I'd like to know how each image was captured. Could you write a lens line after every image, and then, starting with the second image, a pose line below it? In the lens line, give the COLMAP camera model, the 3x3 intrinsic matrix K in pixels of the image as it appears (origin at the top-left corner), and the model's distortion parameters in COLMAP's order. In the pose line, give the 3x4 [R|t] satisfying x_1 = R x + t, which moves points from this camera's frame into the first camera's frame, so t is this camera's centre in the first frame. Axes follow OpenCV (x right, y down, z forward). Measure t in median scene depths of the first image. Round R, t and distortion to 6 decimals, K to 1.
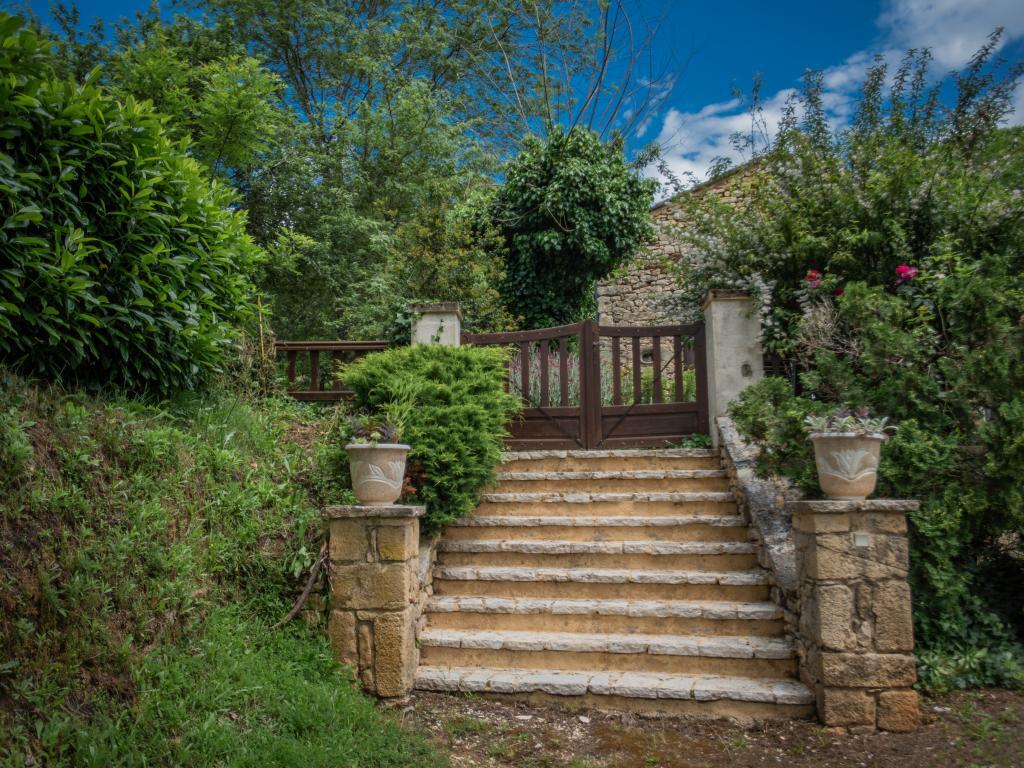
lens RADIAL K [[820.6, 0, 512.0], [0, 820.6, 384.0], [0, 0, 1]] dist [-0.019952, 0.005263]
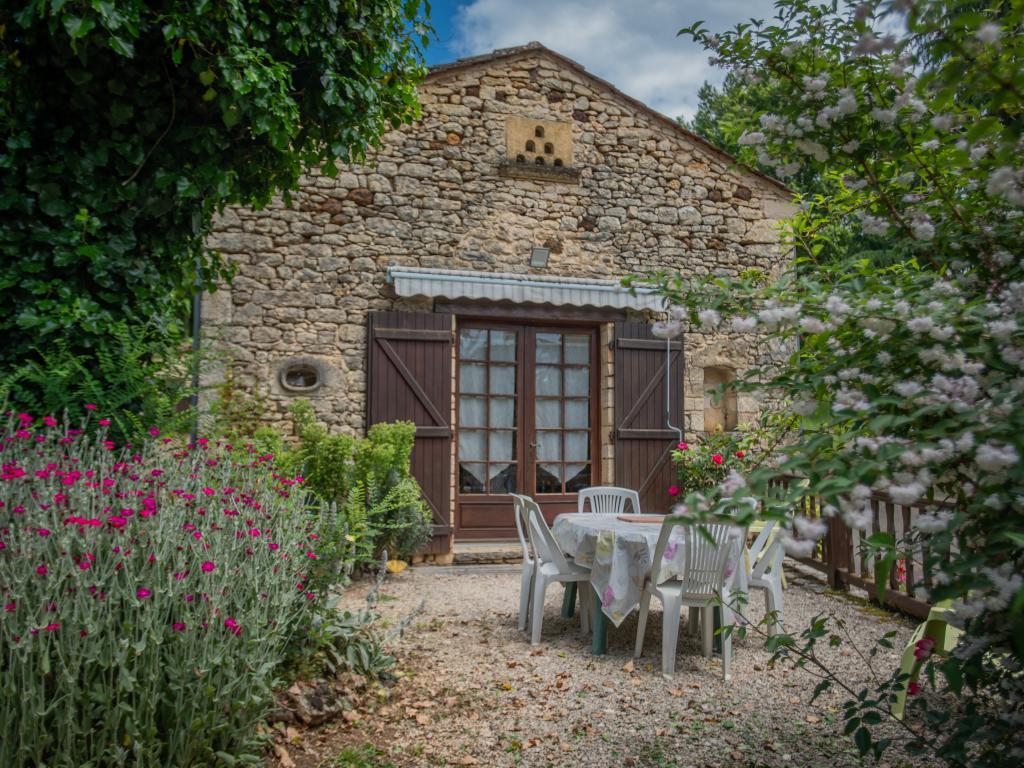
lens RADIAL K [[820.6, 0, 512.0], [0, 820.6, 384.0], [0, 0, 1]] dist [-0.019952, 0.005263]
pose [[0.870085, 0.051817, 0.490171, 0.028471], [-0.068837, 0.997487, 0.016743, -0.047357], [-0.488072, -0.048310, 0.871465, 0.475705]]
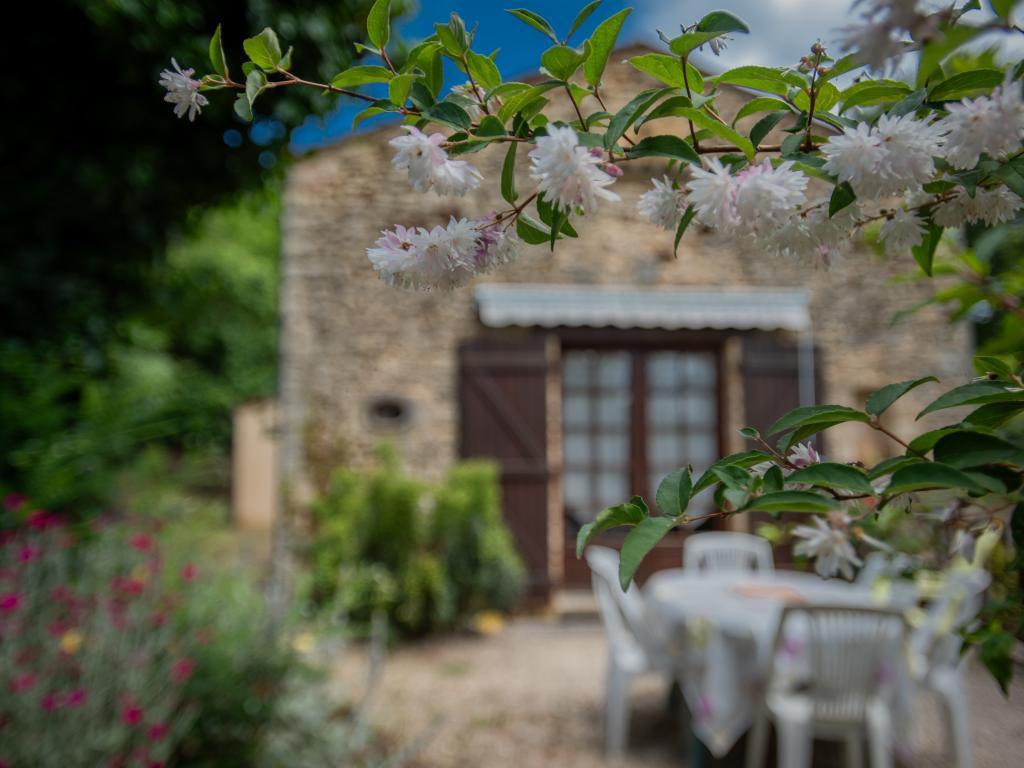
lens RADIAL K [[820.6, 0, 512.0], [0, 820.6, 384.0], [0, 0, 1]] dist [-0.019952, 0.005263]
pose [[0.943504, 0.040419, 0.328885, 0.078021], [-0.038568, 0.999182, -0.012154, -0.047963], [-0.329108, -0.001217, 0.944292, 0.521114]]
